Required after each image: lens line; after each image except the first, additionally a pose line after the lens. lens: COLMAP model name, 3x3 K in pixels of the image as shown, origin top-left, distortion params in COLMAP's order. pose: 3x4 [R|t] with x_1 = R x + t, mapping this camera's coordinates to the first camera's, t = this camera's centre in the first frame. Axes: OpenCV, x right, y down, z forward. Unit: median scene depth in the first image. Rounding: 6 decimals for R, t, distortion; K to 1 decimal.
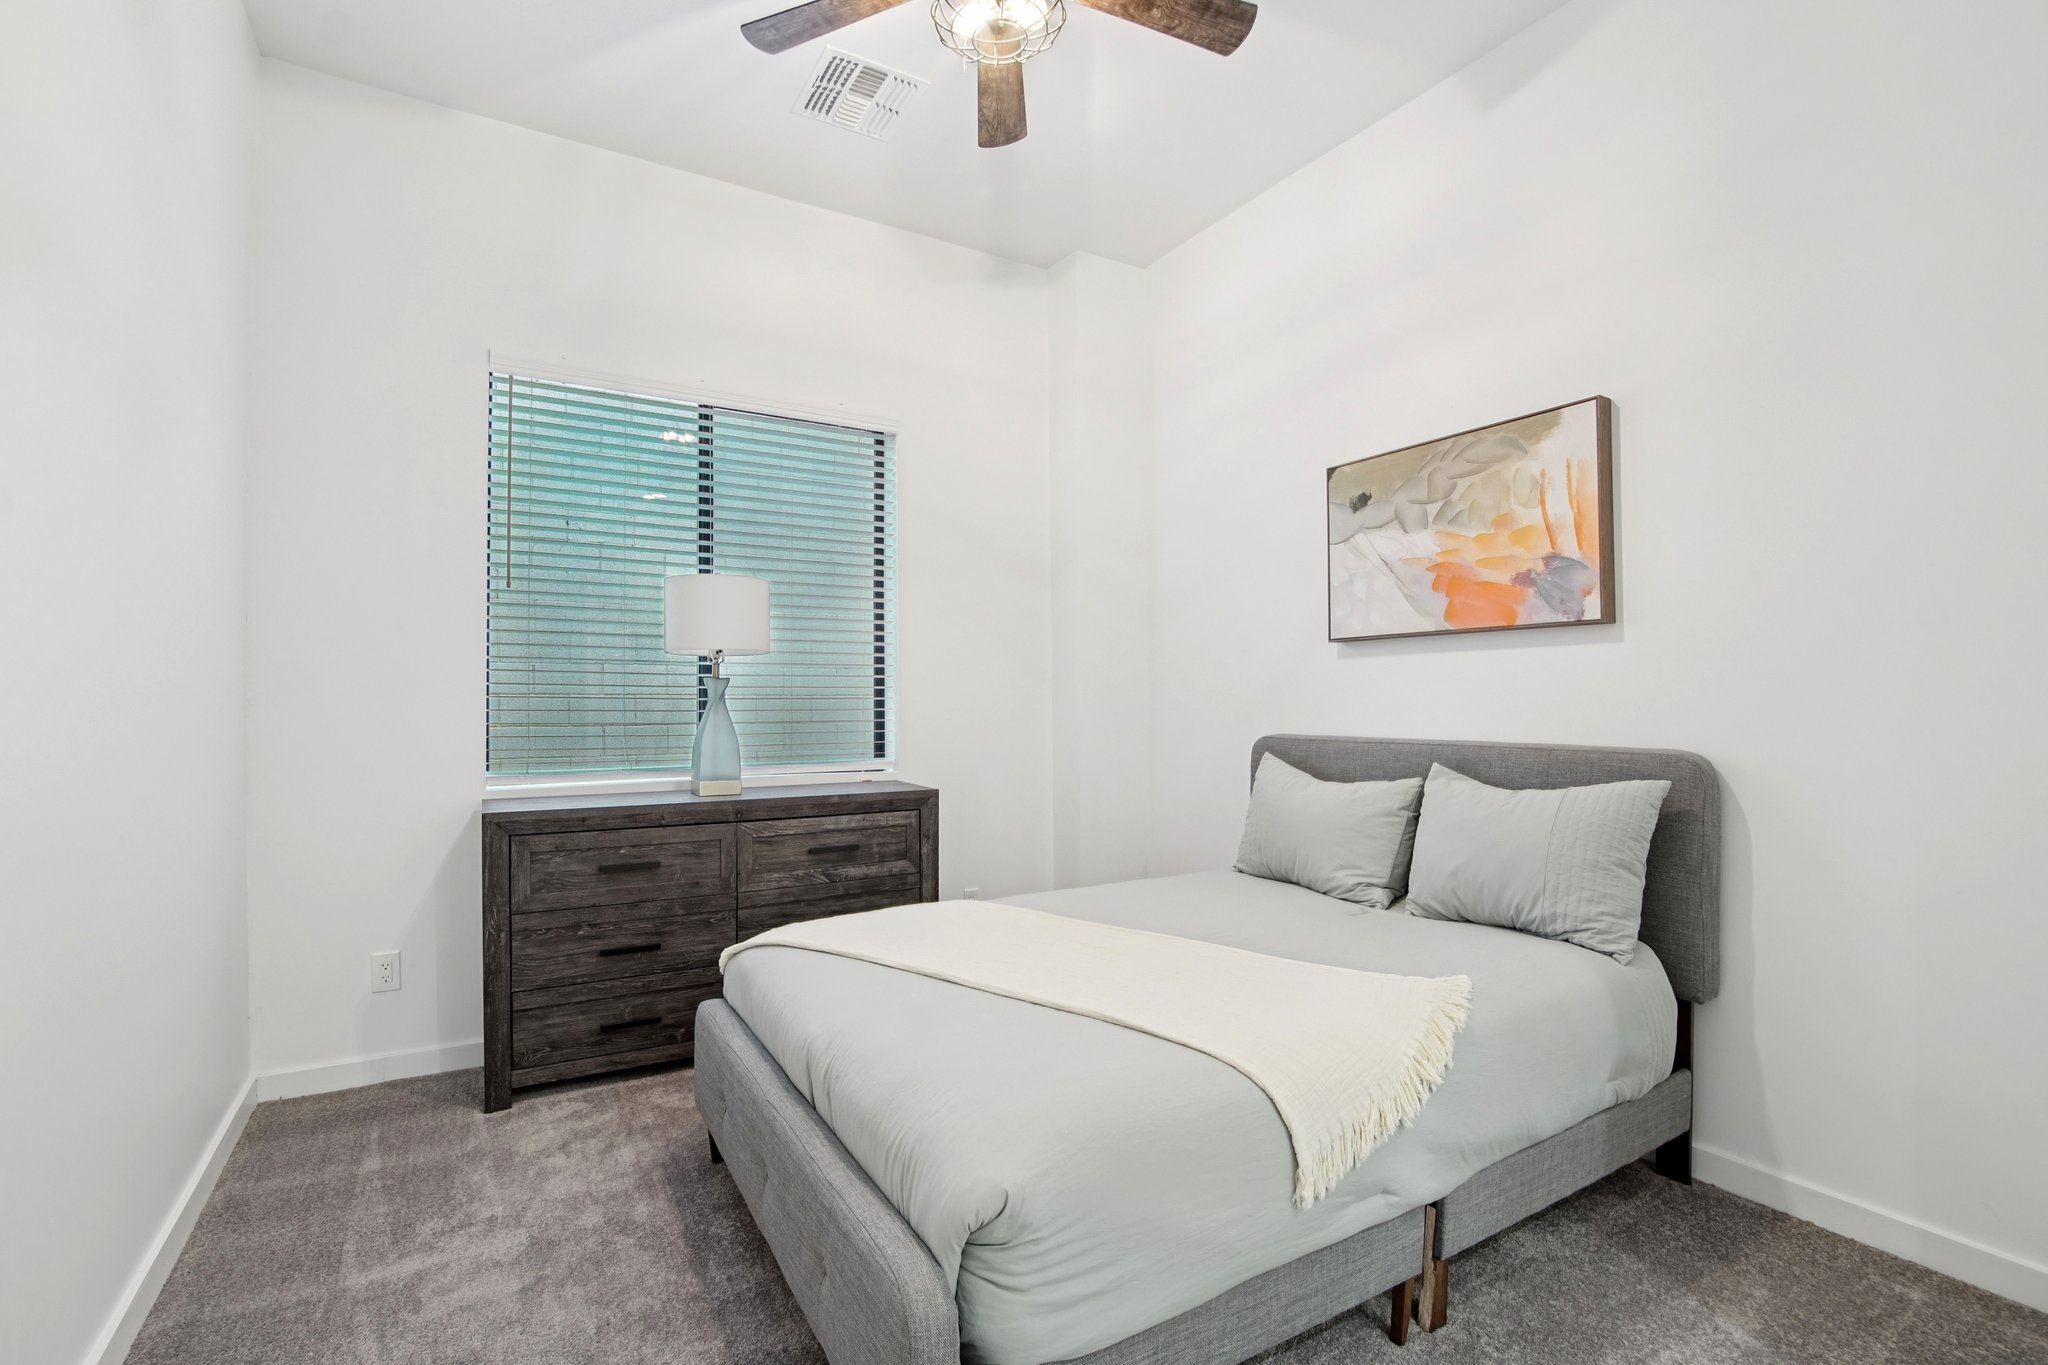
lens RADIAL K [[915.0, 0, 1012.3], [0, 915.0, 700.0], [0, 0, 1]] dist [-0.037885, 0.005520]
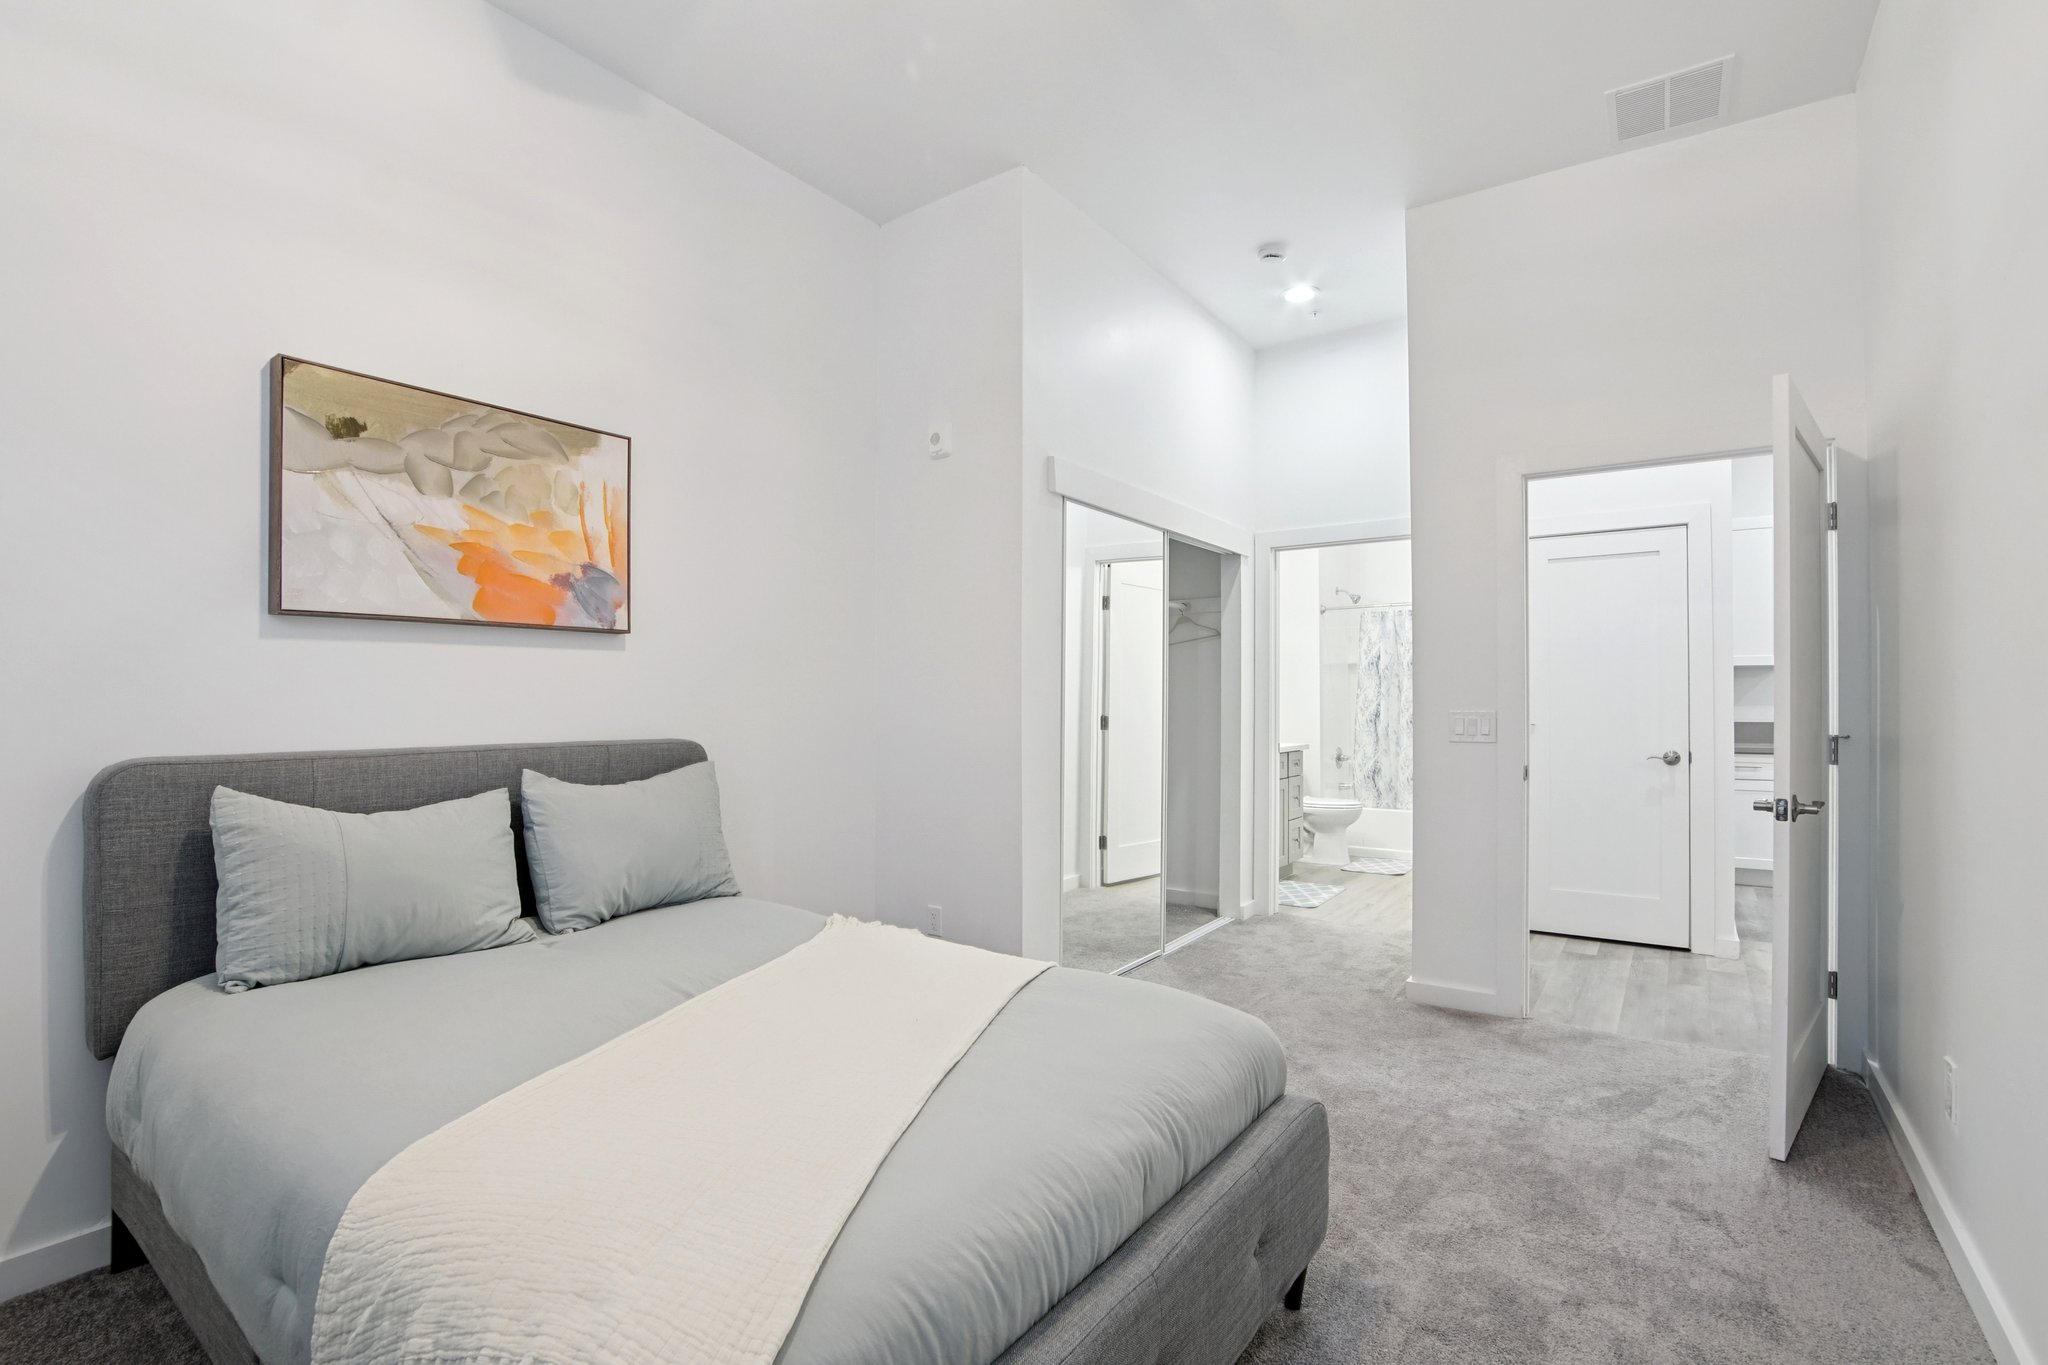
lens RADIAL K [[984.6, 0, 1026.1], [0, 984.6, 710.3], [0, 0, 1]] dist [-0.034151, 0.000374]
pose [[-0.415295, -0.005502, 0.909670, -0.637645], [0.000944, 0.999979, 0.006479, 0.004841], [-0.909687, 0.003550, -0.415280, 0.955878]]
